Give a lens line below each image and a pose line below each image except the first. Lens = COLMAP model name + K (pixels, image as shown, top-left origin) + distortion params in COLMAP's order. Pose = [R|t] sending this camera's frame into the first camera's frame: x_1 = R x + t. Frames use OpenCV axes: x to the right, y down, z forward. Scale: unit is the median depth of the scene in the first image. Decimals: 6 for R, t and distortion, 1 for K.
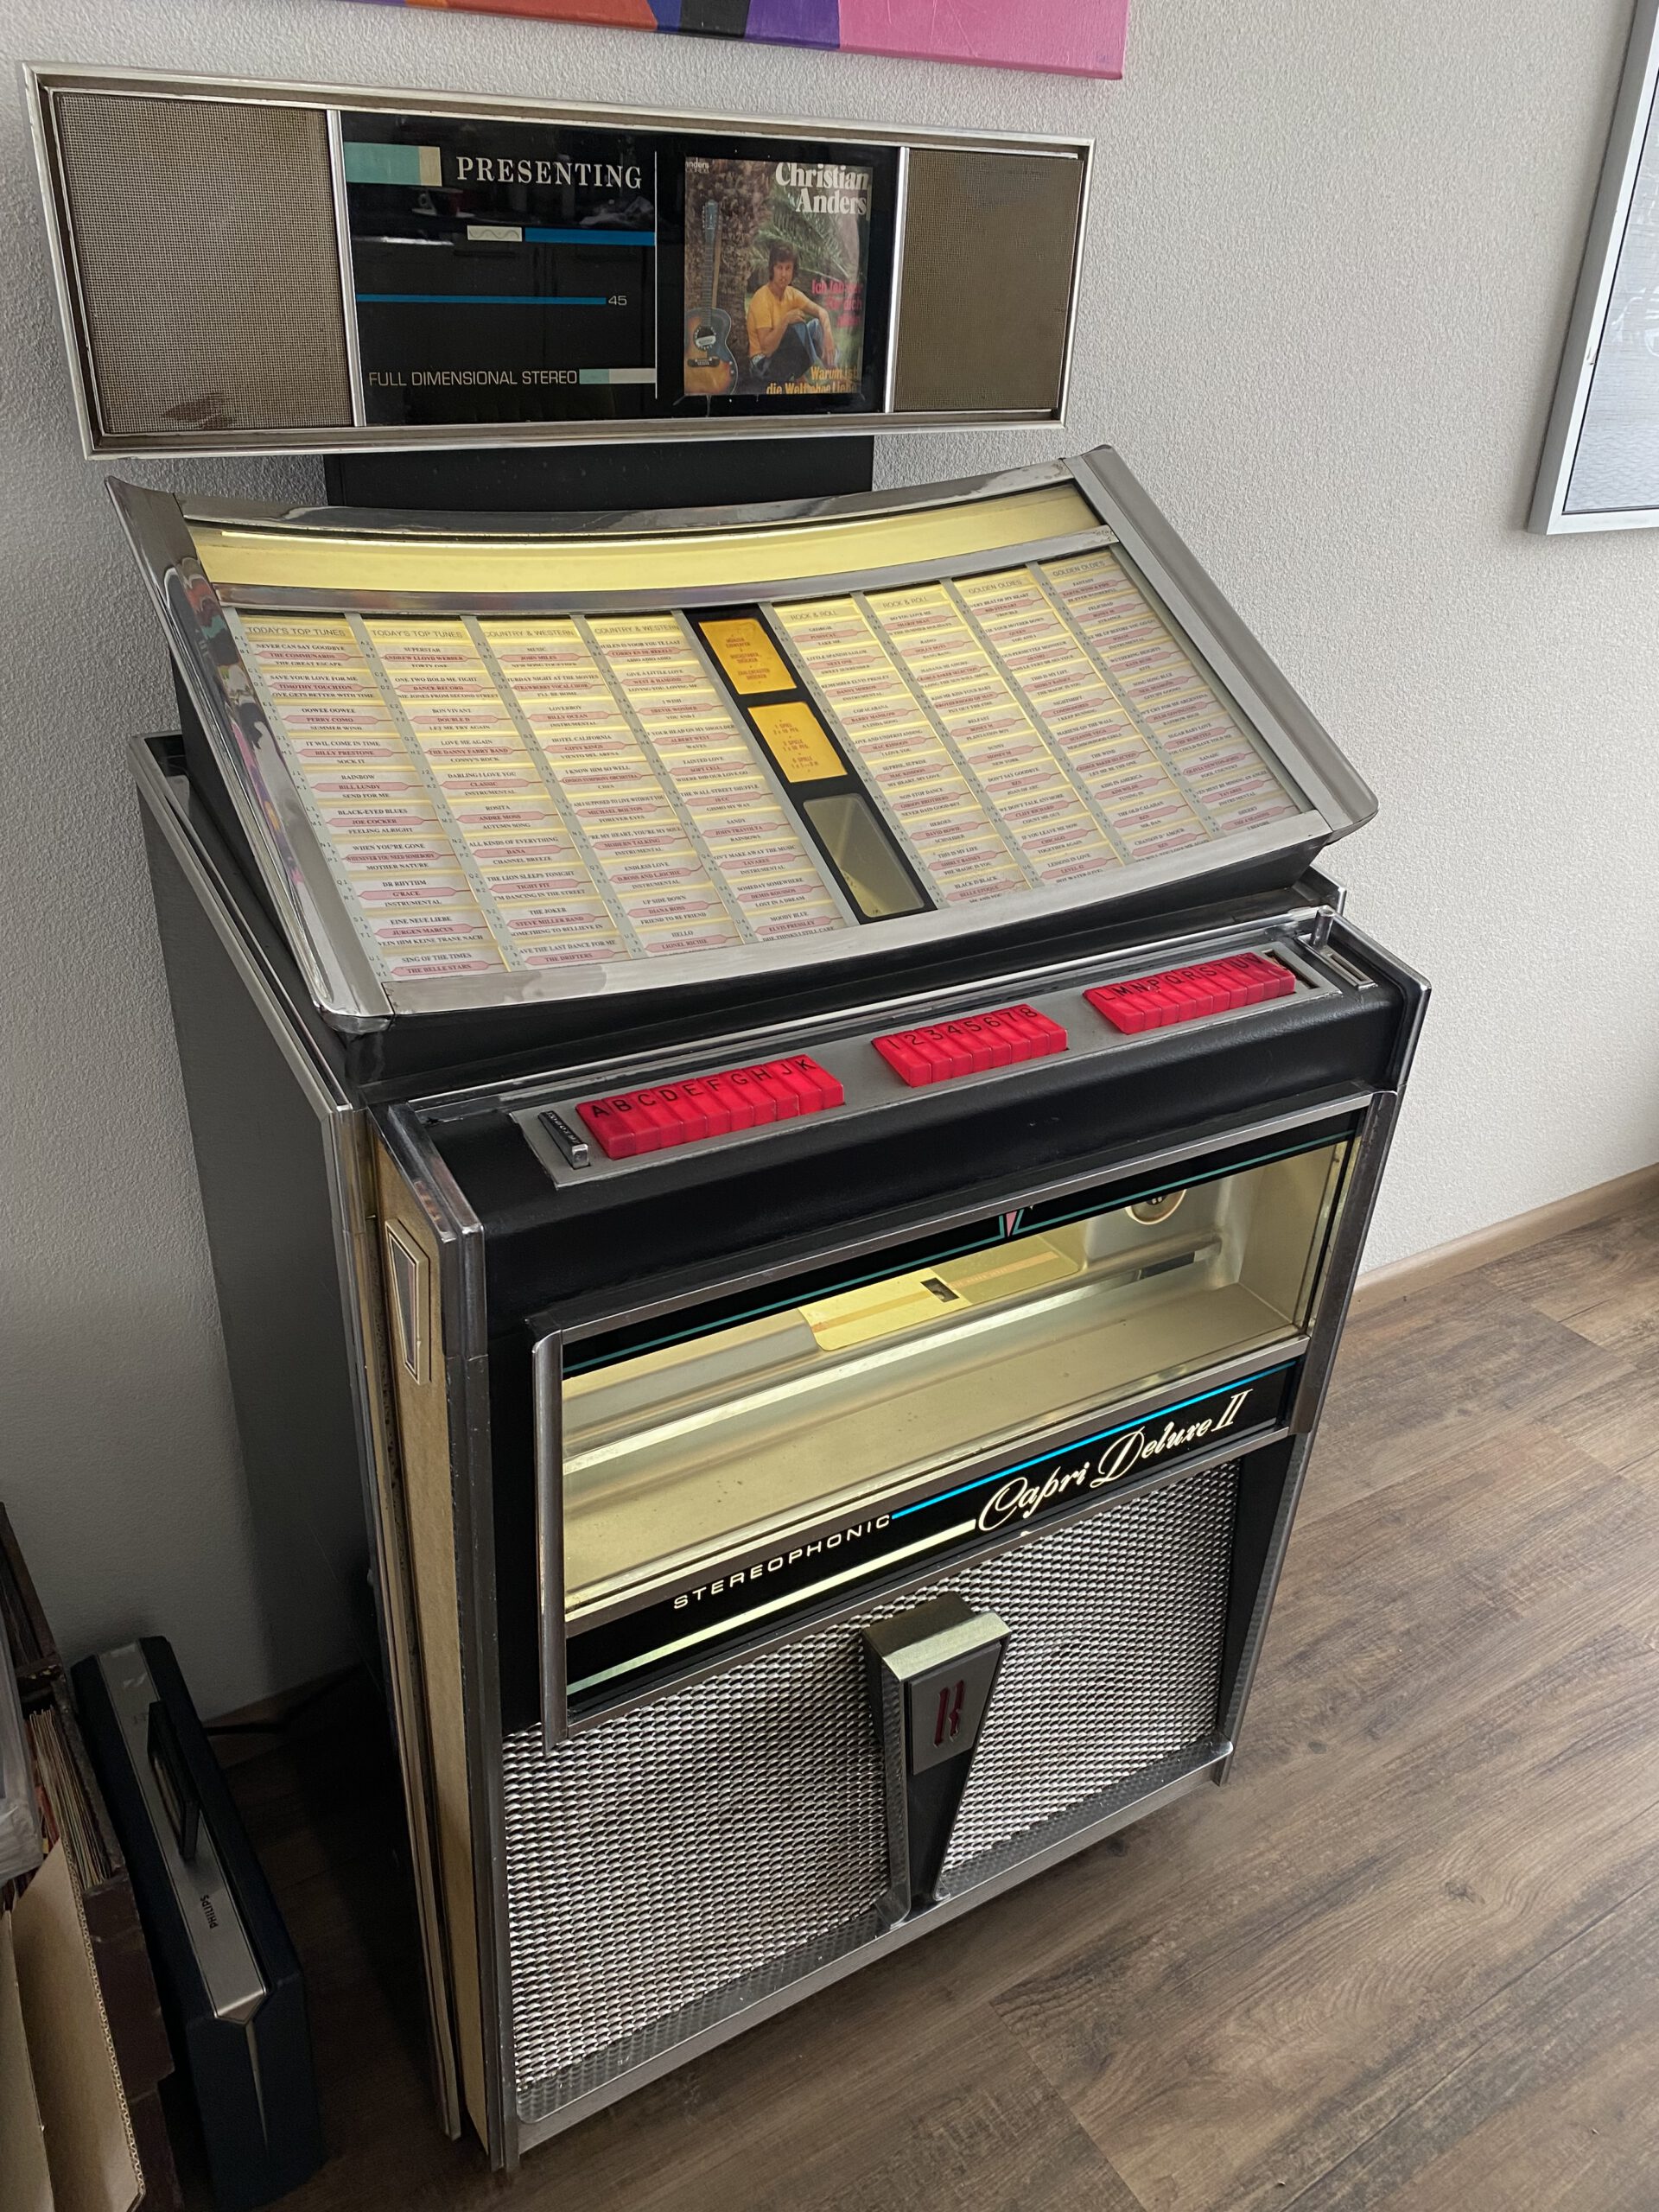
lens RADIAL K [[1681.8, 0, 835.7], [0, 1681.8, 1106.7], [0, 0, 1]] dist [0.028063, -0.024595]
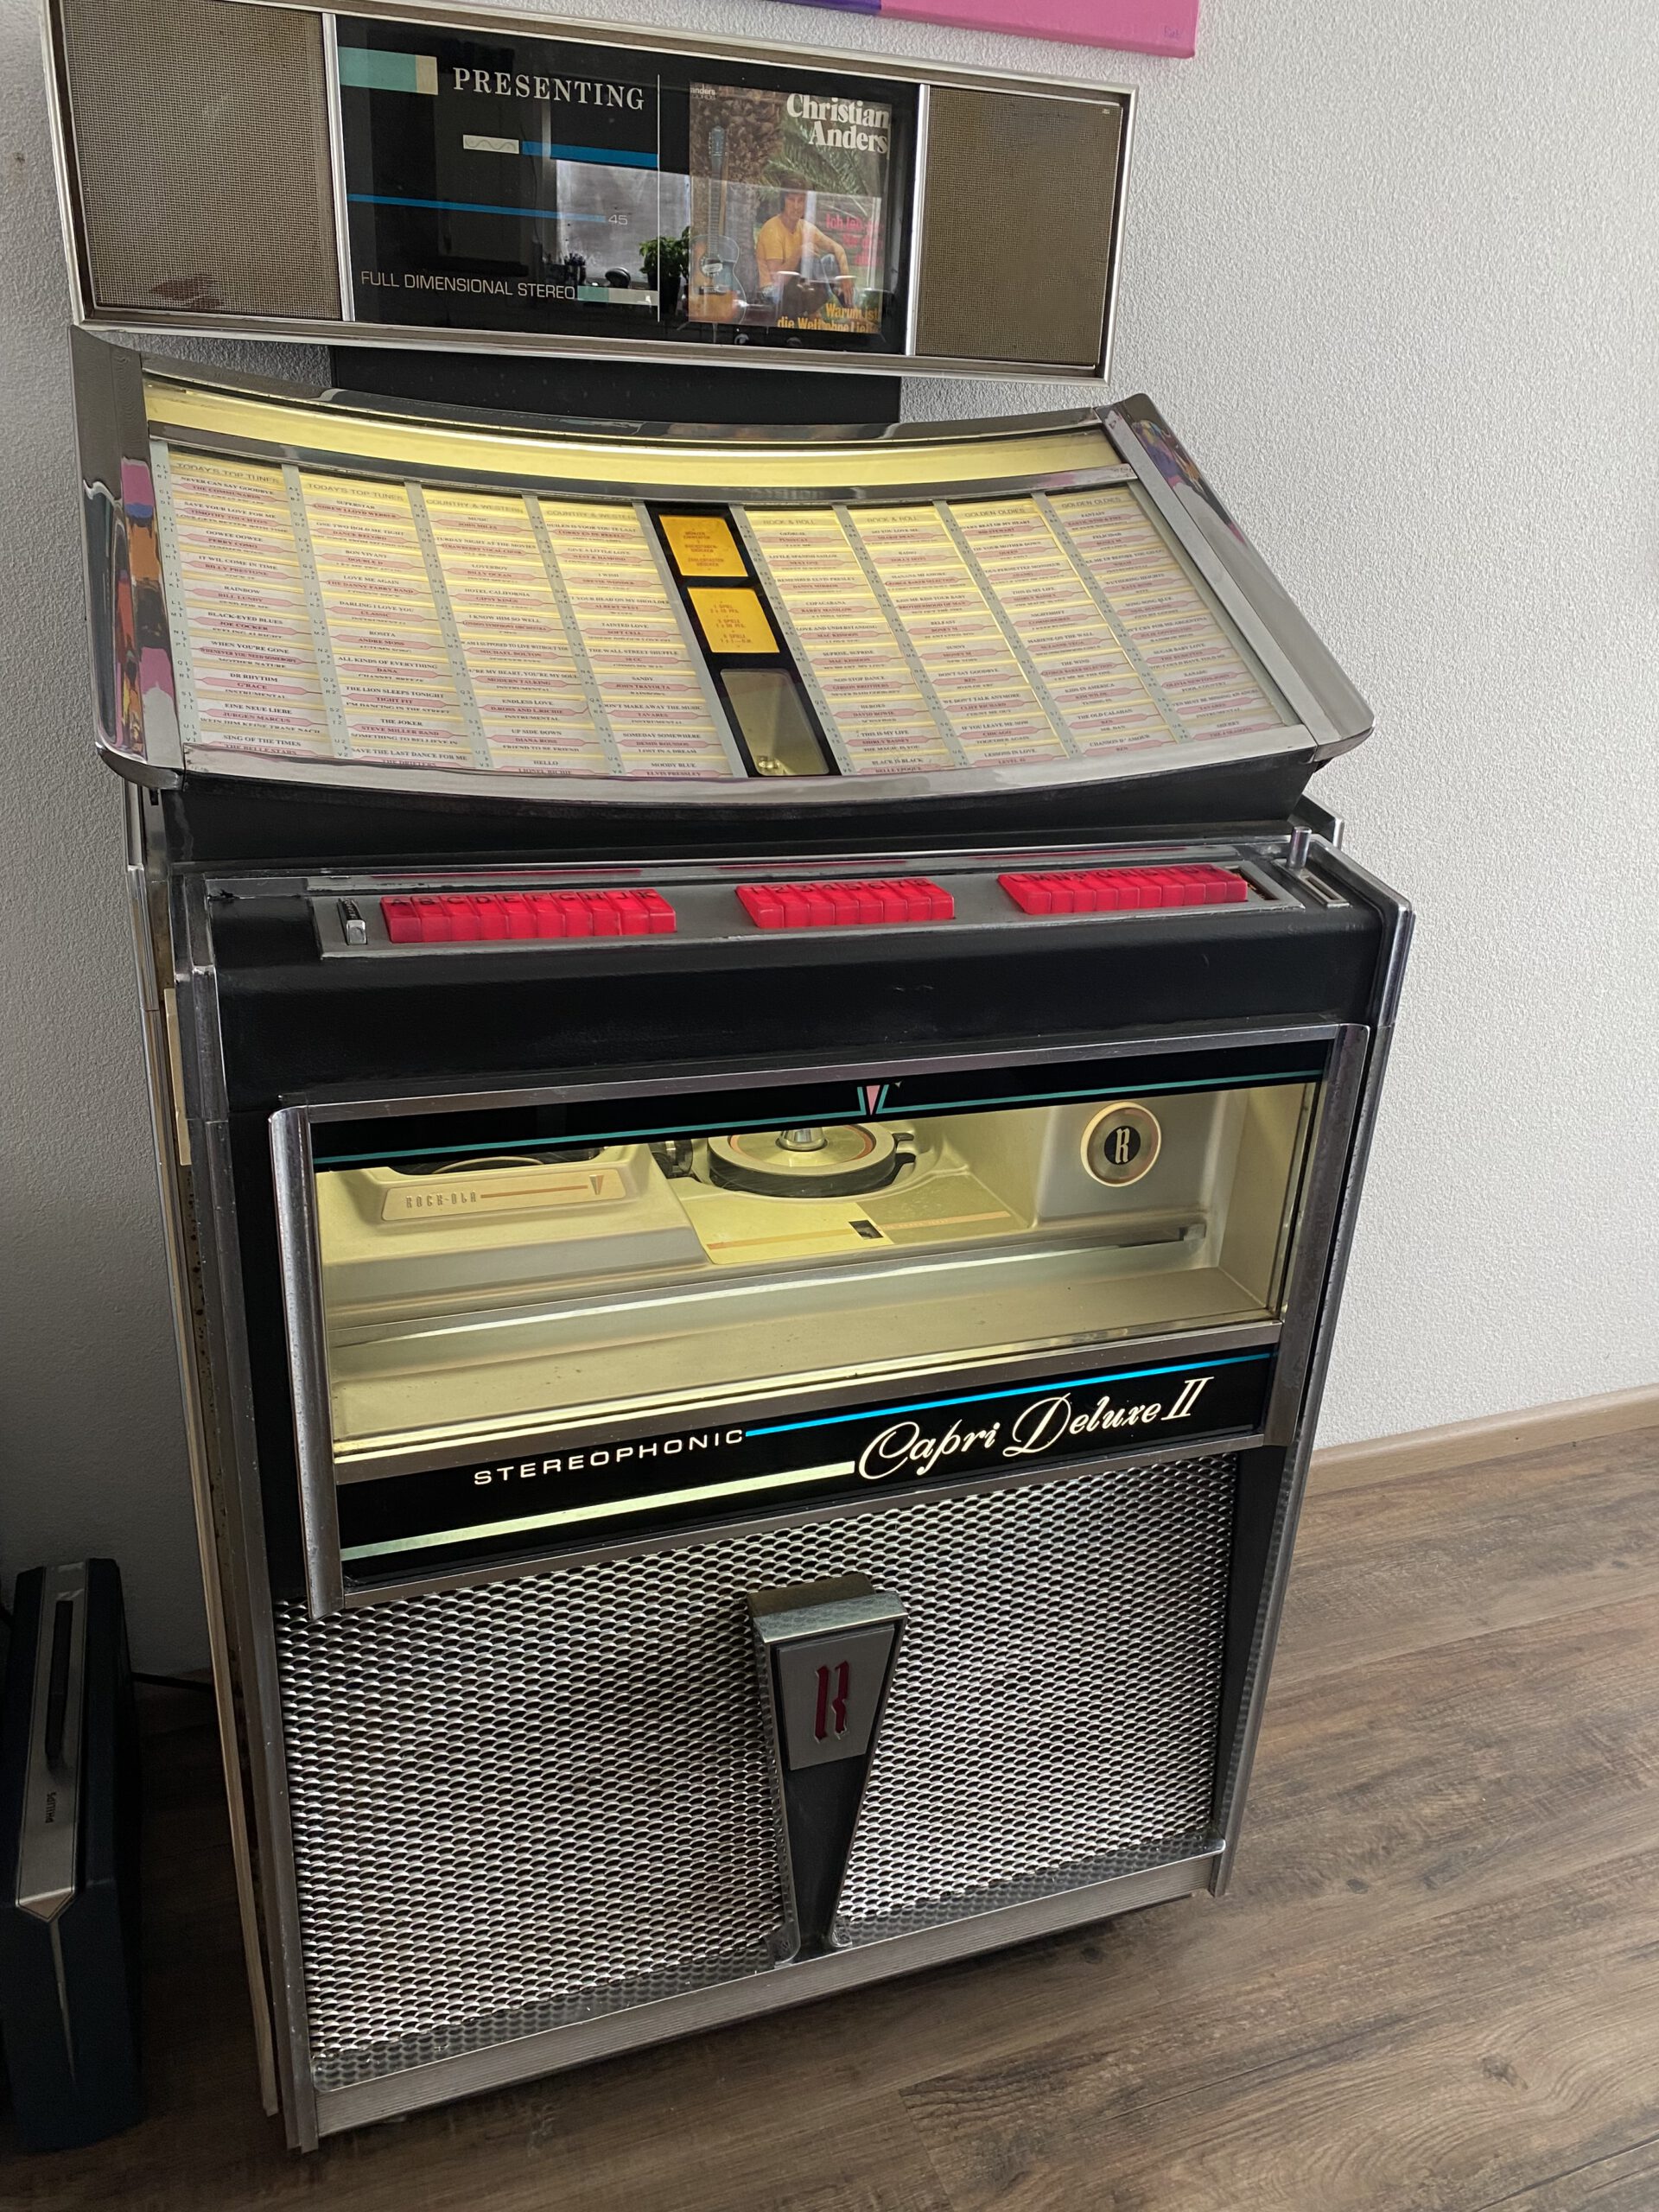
lens RADIAL K [[1681.8, 0, 836.3], [0, 1681.8, 1114.1], [0, 0, 1]] dist [0.028063, -0.024595]
pose [[0.980419, 0.067862, -0.184860, 0.218365], [-0.090411, 0.989077, -0.116415, 0.159839], [0.174940, 0.130849, 0.975845, 0.091505]]
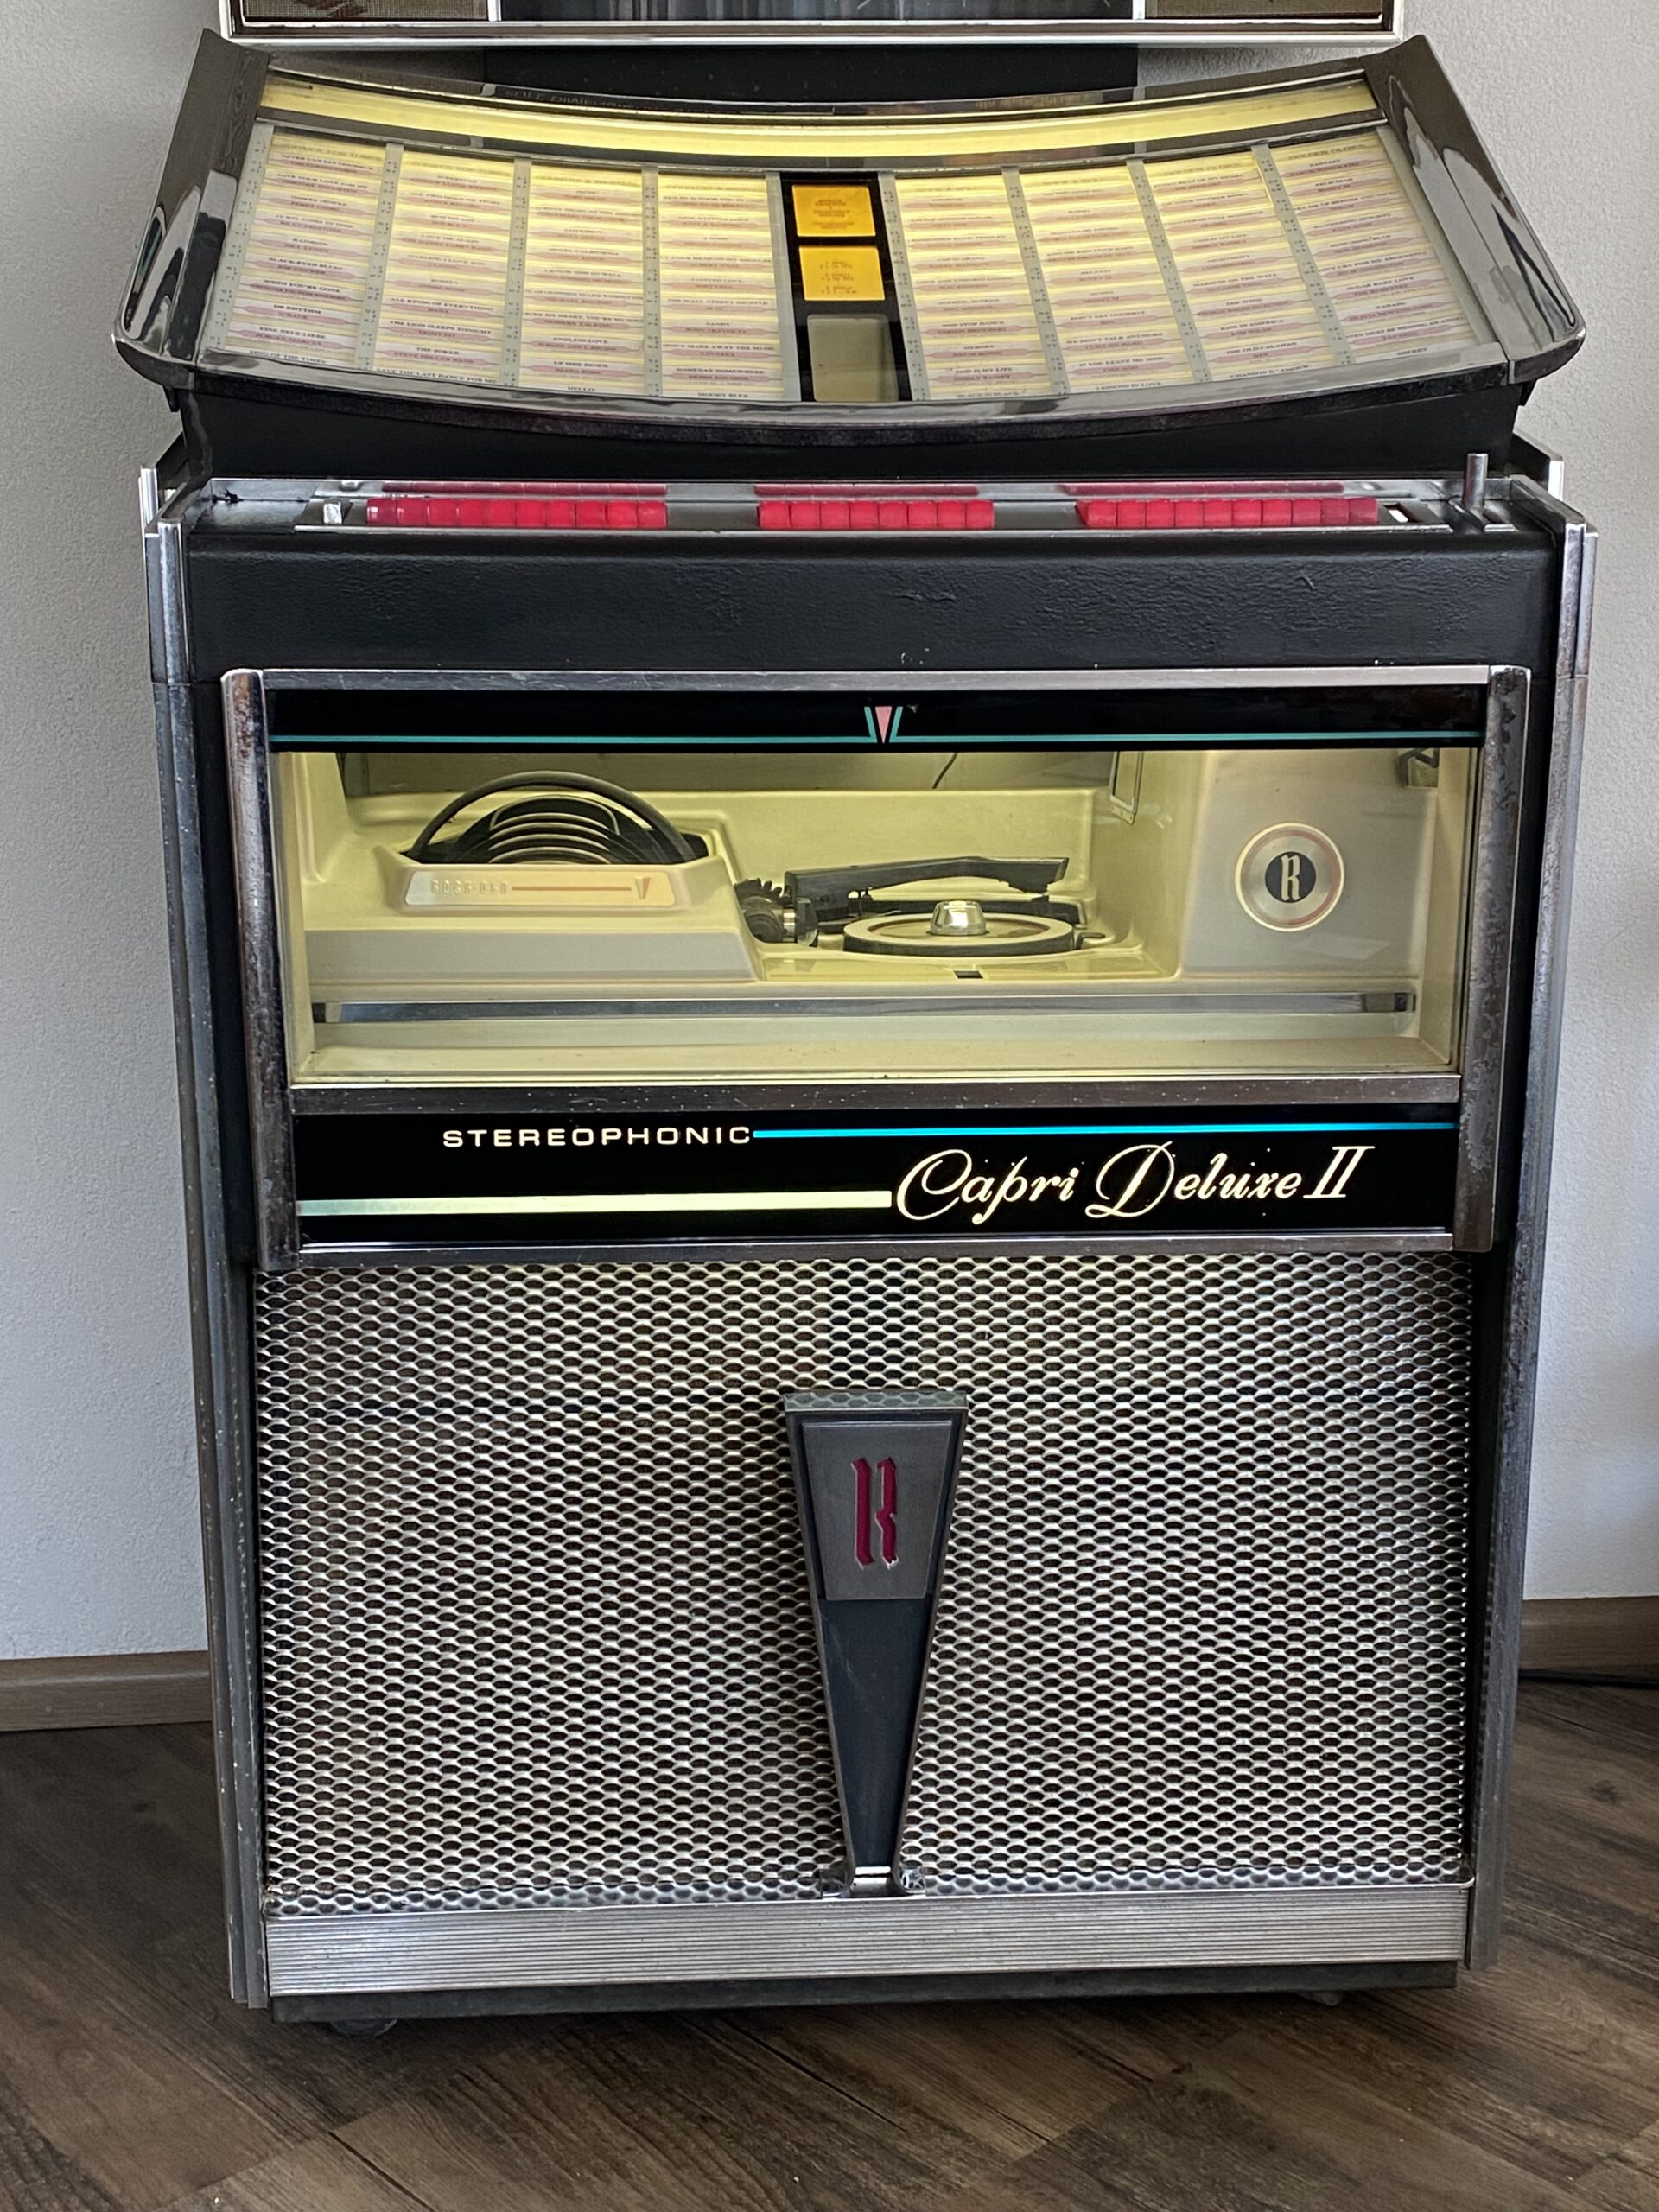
lens RADIAL K [[2621.7, 0, 831.5], [0, 2621.7, 1095.5], [0, 0, 1]] dist [0.039720, 0.000000]
pose [[0.878076, 0.060371, -0.474697, 0.594304], [-0.185439, 0.957423, -0.221255, 0.451296], [0.441129, 0.282306, 0.851885, -0.032126]]
